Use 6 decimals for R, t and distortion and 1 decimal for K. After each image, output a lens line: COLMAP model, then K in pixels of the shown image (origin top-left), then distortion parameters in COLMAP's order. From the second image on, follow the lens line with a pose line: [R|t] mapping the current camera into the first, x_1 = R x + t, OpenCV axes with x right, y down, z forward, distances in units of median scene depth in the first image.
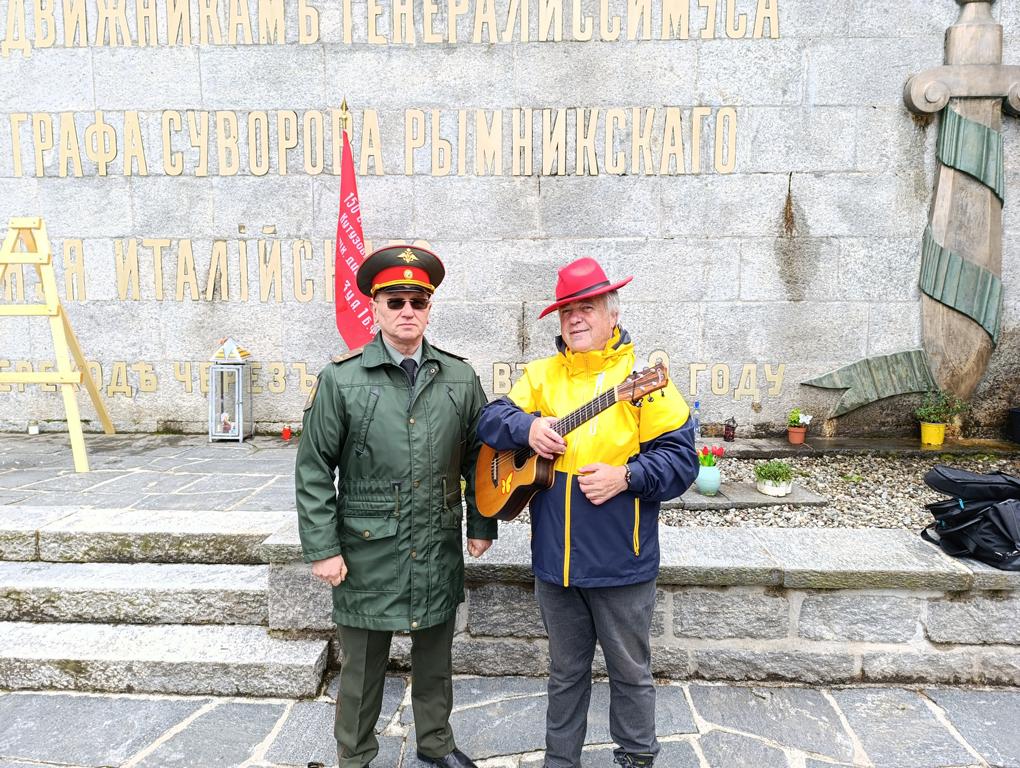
lens RADIAL K [[714.1, 0, 508.7], [0, 714.1, 380.8], [0, 0, 1]] dist [0.037028, -0.033229]
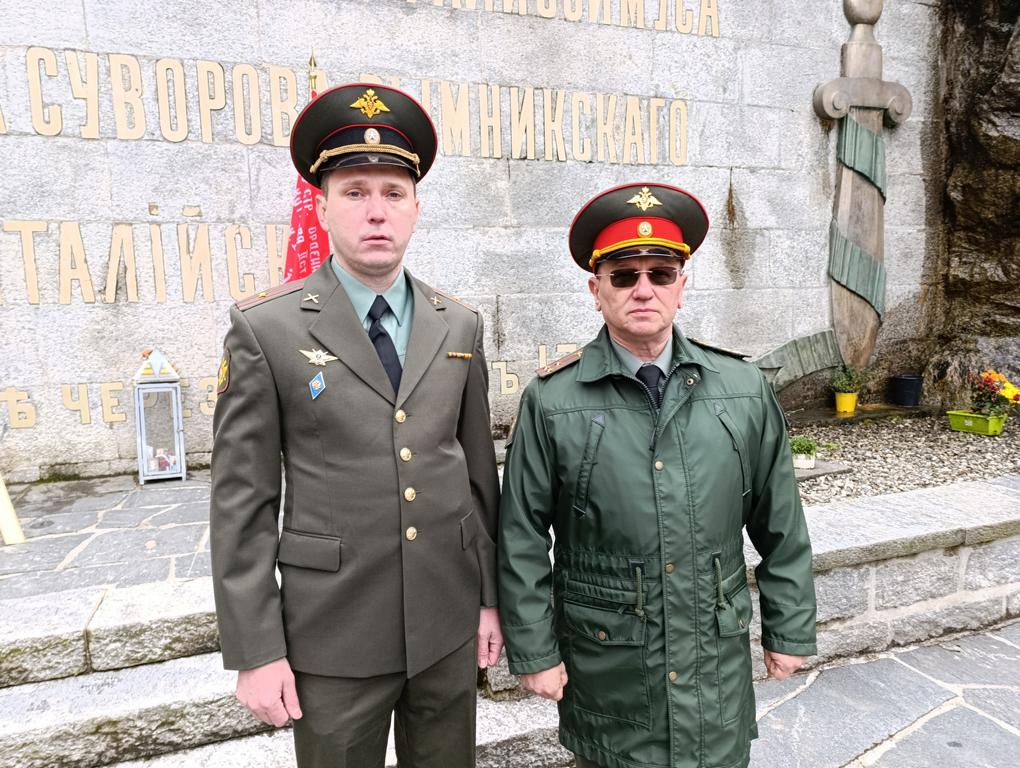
lens RADIAL K [[714.1, 0, 504.3], [0, 714.1, 396.9], [0, 0, 1]] dist [0.037028, -0.033229]
pose [[0.928400, -0.073191, 0.364303, -0.328745], [0.067838, 0.997318, 0.027489, -0.003800], [-0.365338, -0.000807, 0.930875, 0.135274]]
